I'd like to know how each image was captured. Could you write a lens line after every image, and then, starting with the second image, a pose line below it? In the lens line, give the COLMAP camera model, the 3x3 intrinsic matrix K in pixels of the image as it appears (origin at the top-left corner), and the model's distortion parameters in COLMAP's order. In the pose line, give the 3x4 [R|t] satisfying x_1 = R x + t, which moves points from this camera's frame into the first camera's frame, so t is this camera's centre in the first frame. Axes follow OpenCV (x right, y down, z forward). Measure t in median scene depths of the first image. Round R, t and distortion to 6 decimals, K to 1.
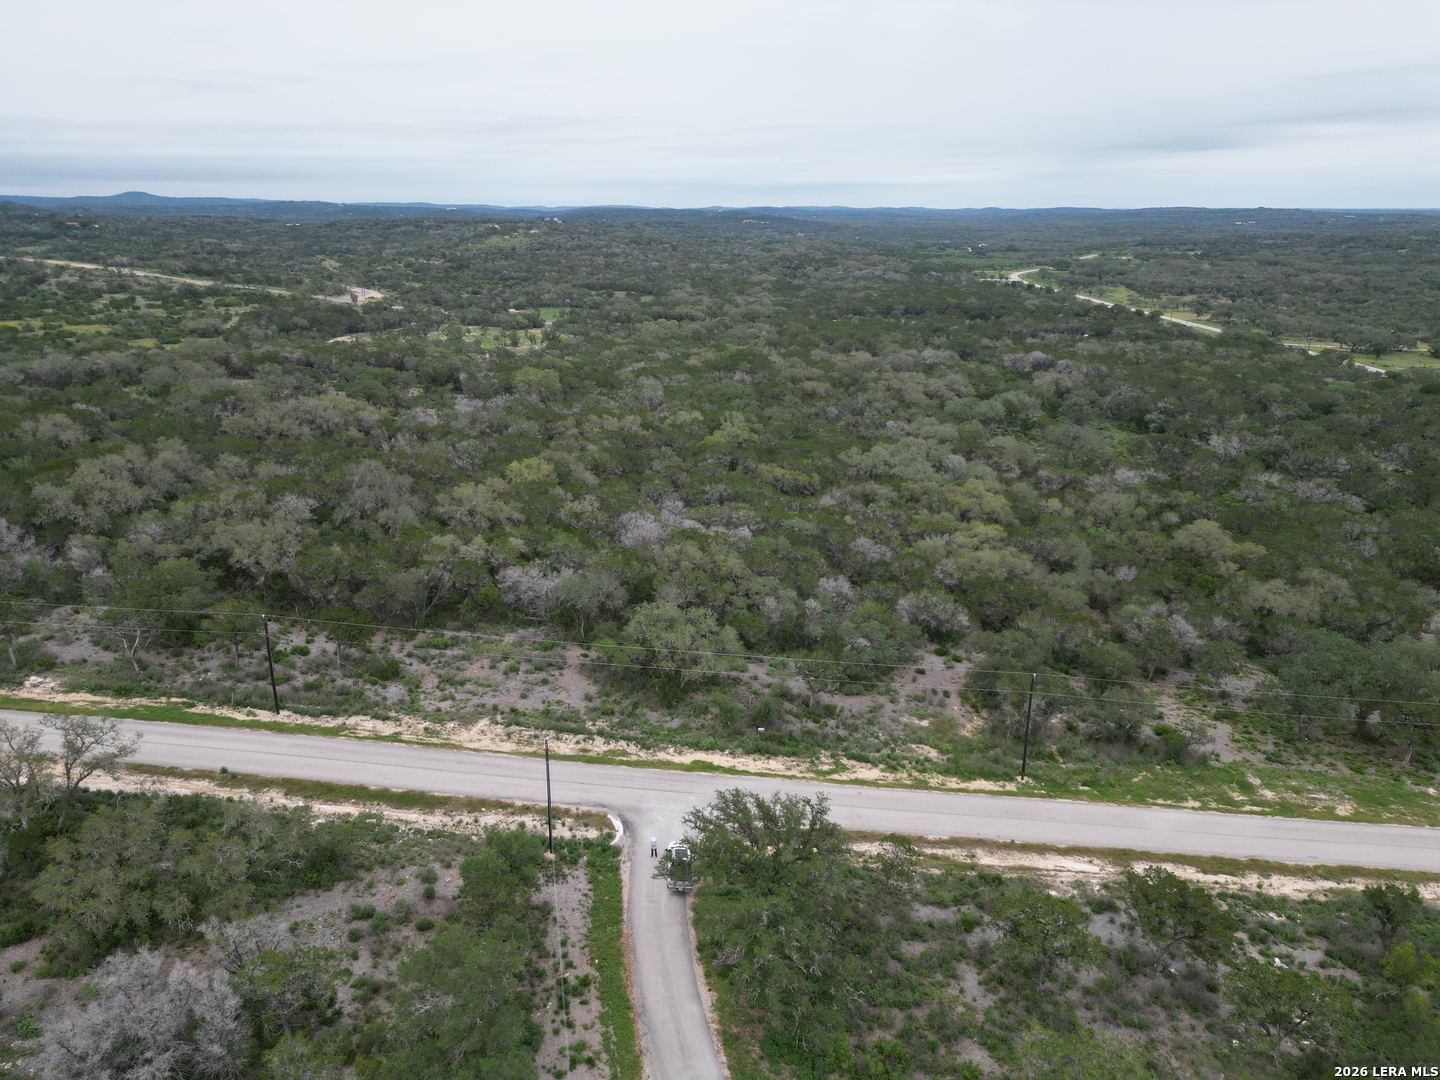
lens RADIAL K [[1012.8, 0, 717.5], [0, 1012.8, 538.5], [0, 0, 1]] dist [0.077837, -0.082147]
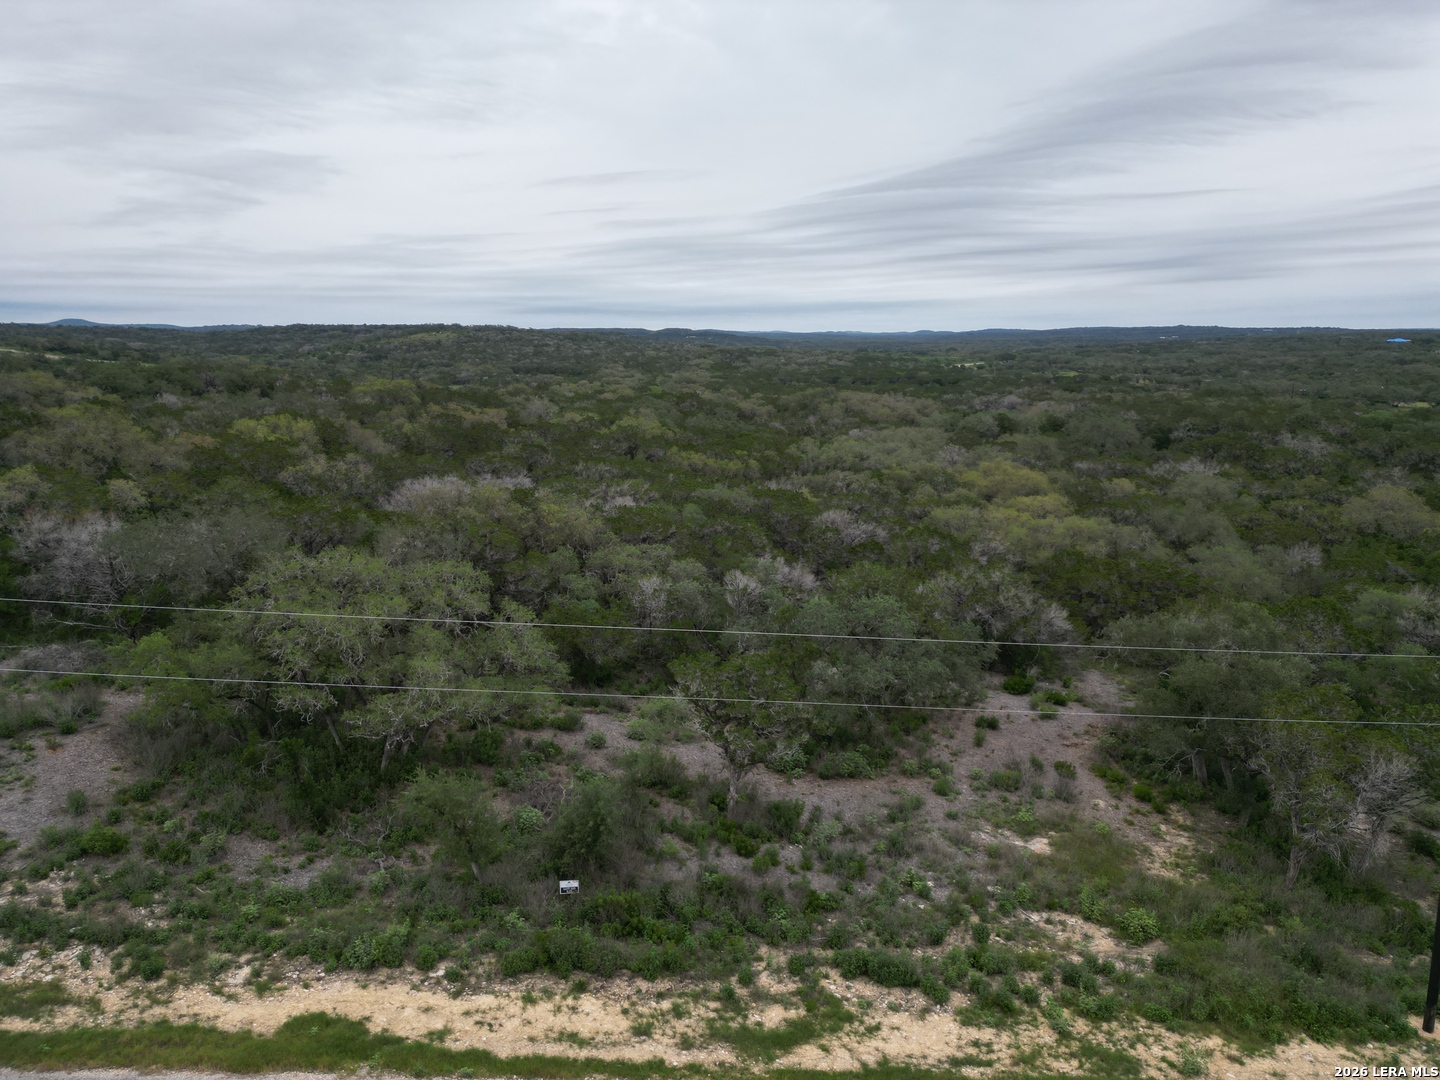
lens RADIAL K [[1012.8, 0, 717.5], [0, 1012.8, 538.5], [0, 0, 1]] dist [0.077837, -0.082147]
pose [[0.998591, -0.018998, 0.049552, 0.071111], [0.024600, 0.993058, -0.115021, 0.111447], [-0.047022, 0.116077, 0.992126, 0.629512]]
